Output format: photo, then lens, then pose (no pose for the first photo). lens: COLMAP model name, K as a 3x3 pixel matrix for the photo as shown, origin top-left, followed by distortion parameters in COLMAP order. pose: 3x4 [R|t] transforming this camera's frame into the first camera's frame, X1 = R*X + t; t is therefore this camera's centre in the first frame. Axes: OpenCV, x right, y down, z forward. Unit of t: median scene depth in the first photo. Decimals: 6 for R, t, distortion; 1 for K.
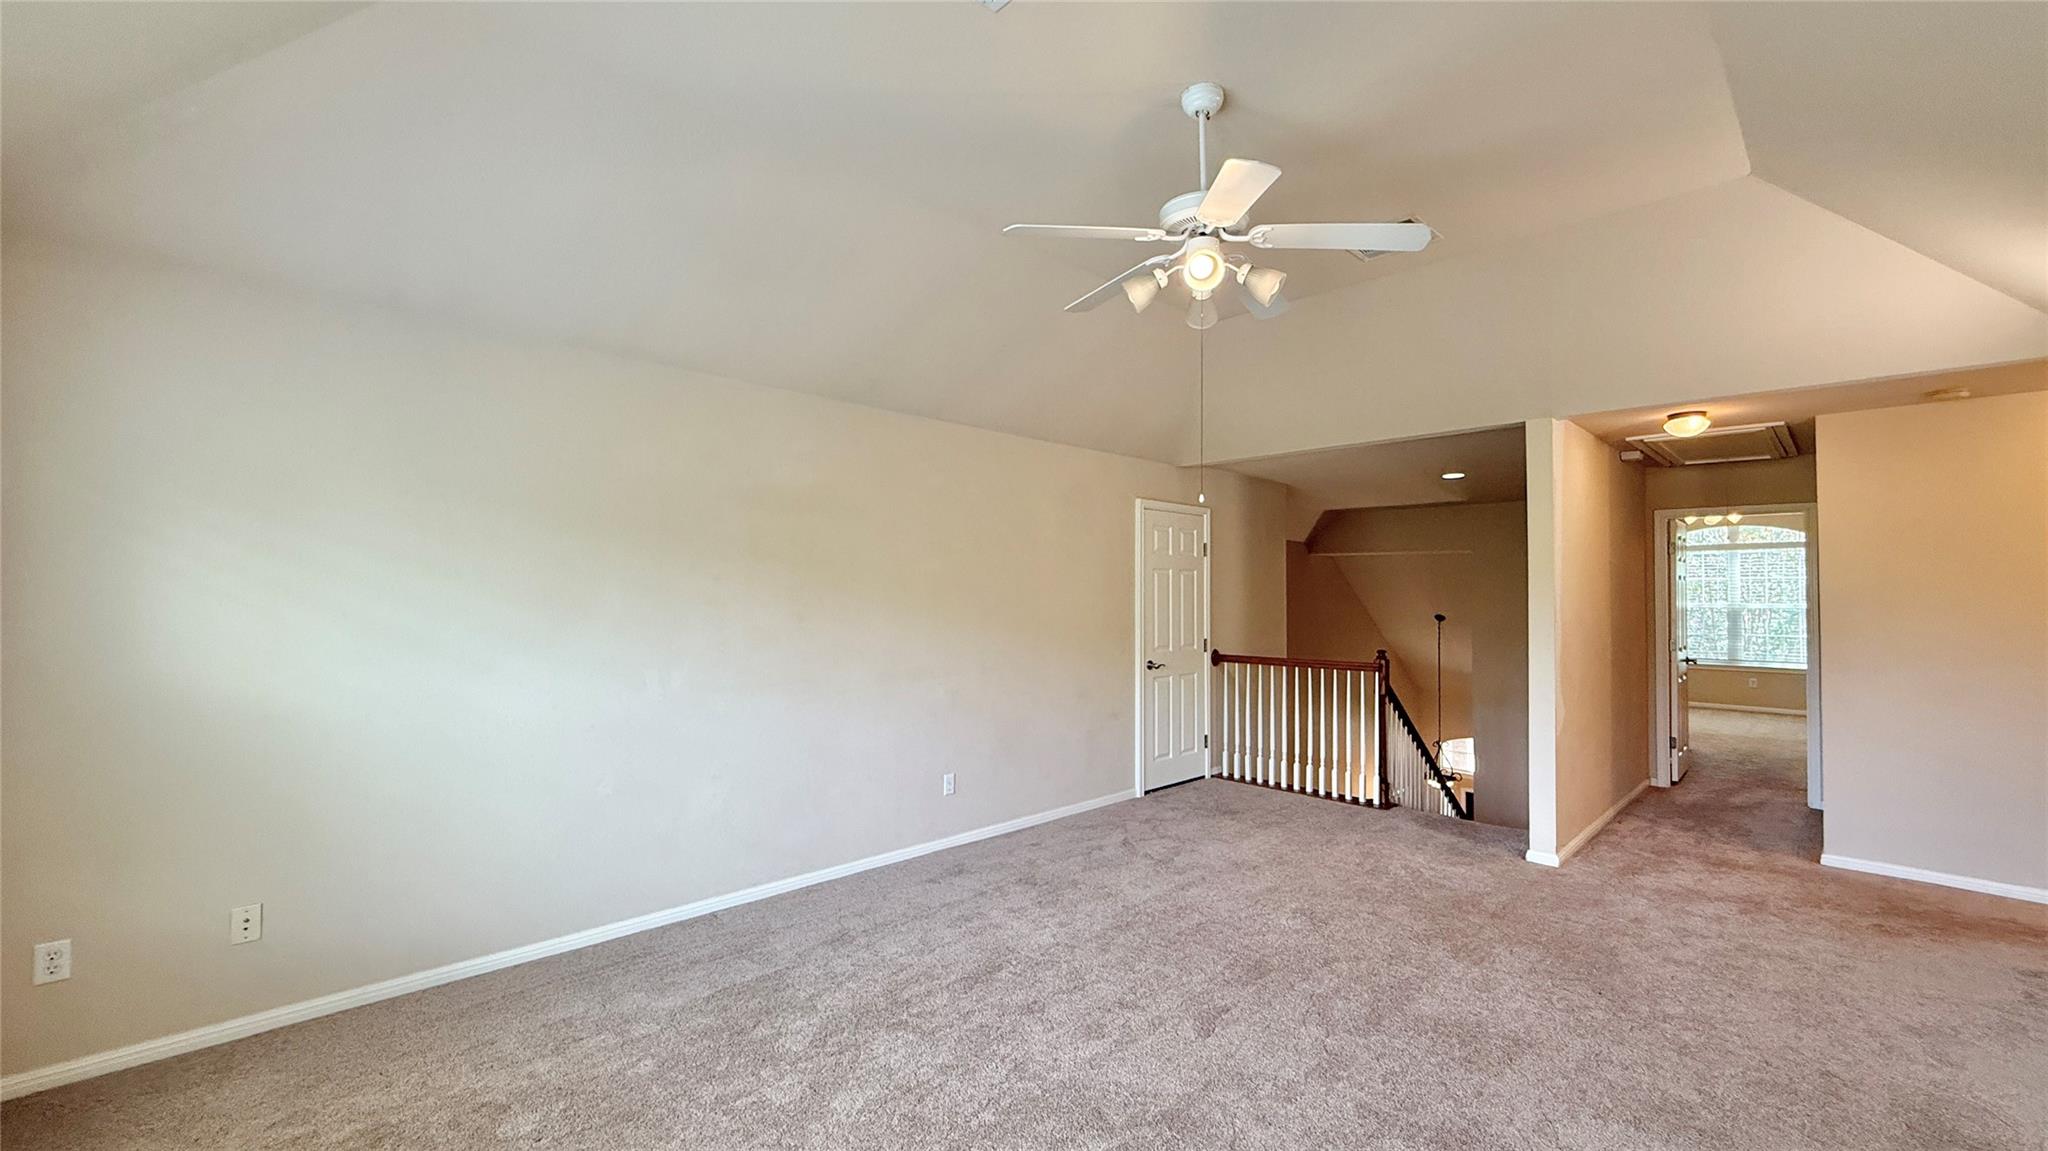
lens RADIAL K [[815.6, 0, 1017.7], [0, 815.6, 591.6], [0, 0, 1]] dist [0.005344, -0.000304]
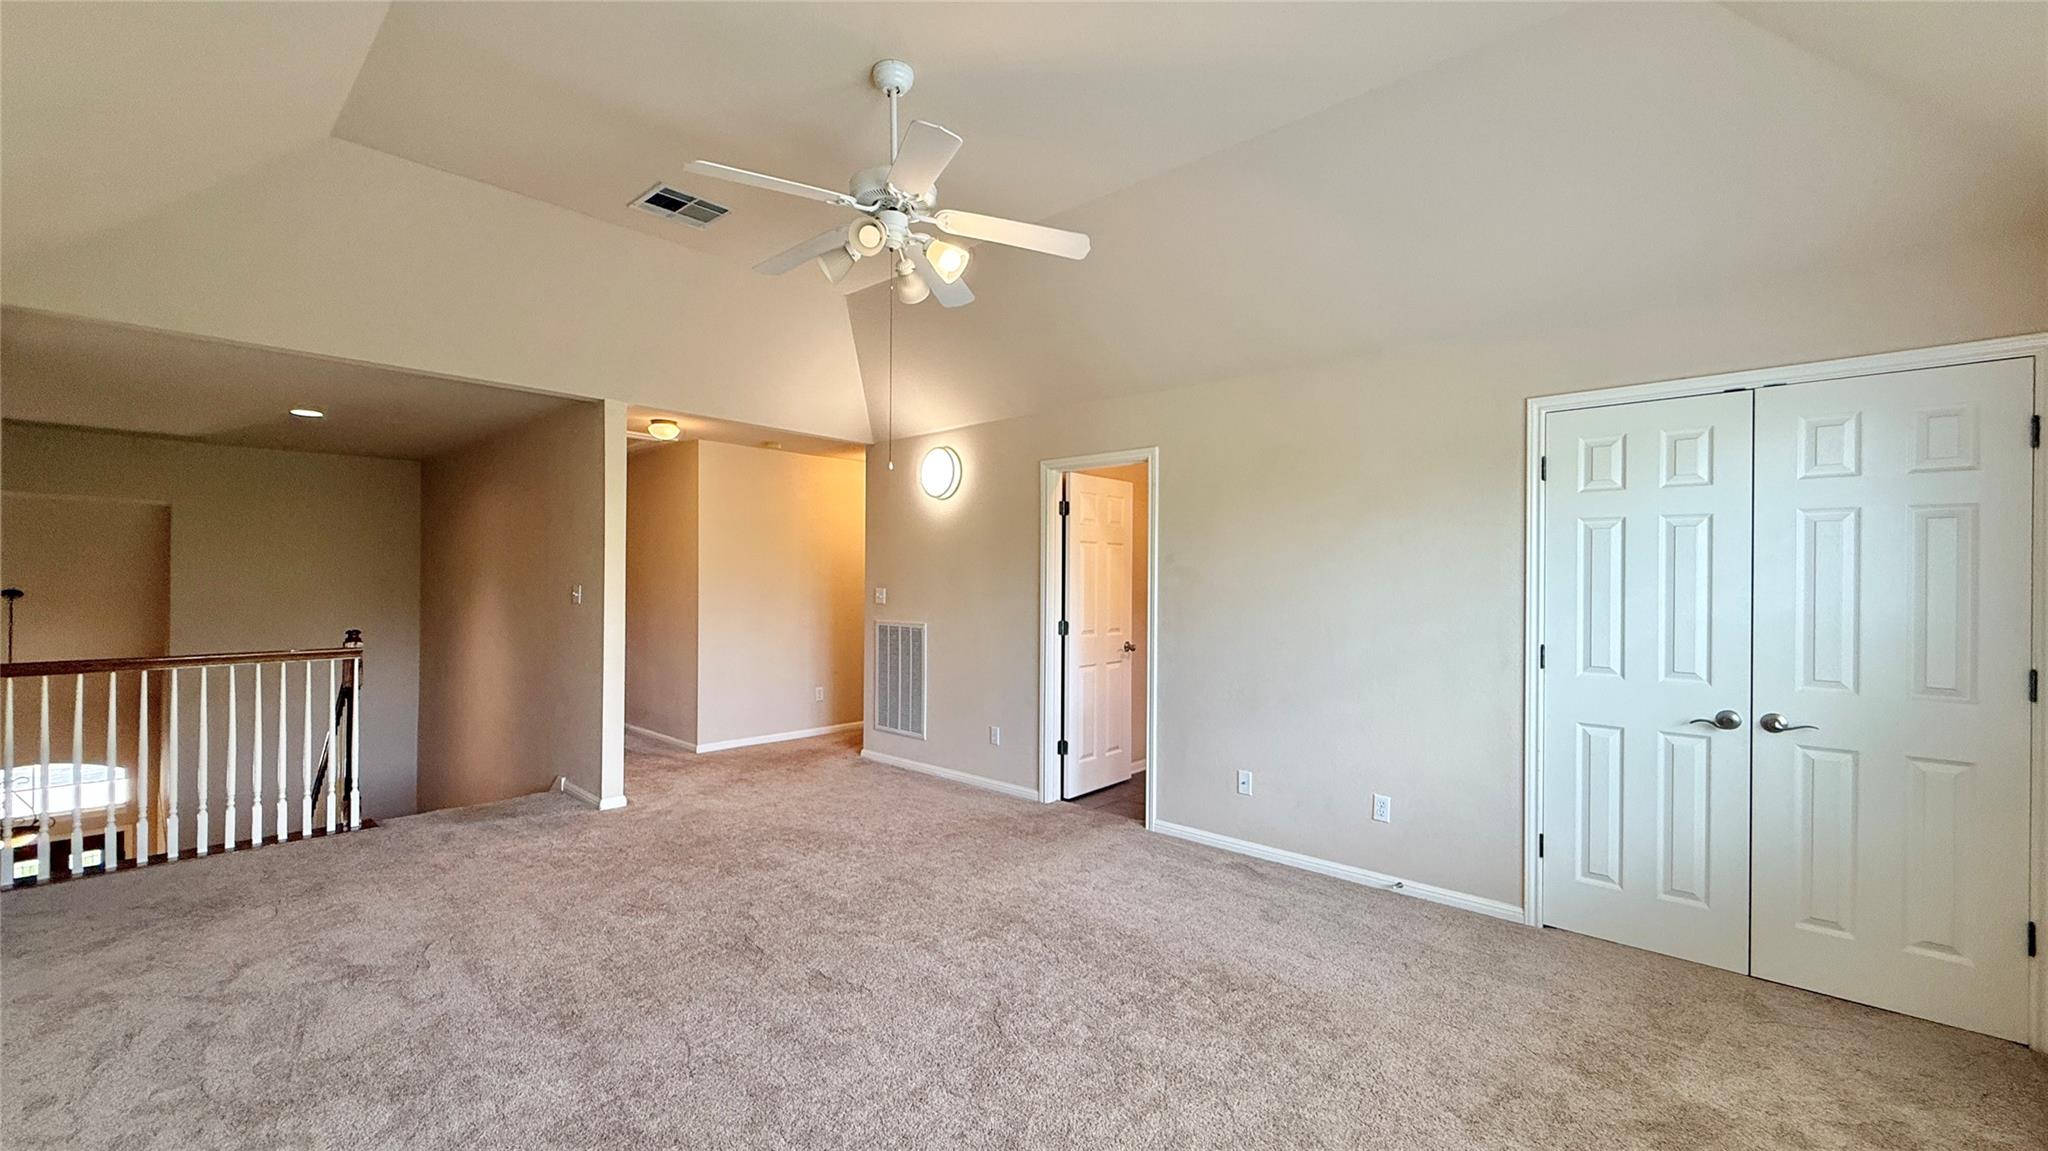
lens RADIAL K [[815.6, 0, 1021.0], [0, 815.6, 571.7], [0, 0, 1]] dist [0.005344, -0.000304]
pose [[-0.056922, 0.004984, 0.998366, -0.475606], [-0.013354, 0.999894, -0.005753, 0.014743], [-0.998289, -0.013660, -0.056849, 0.511282]]
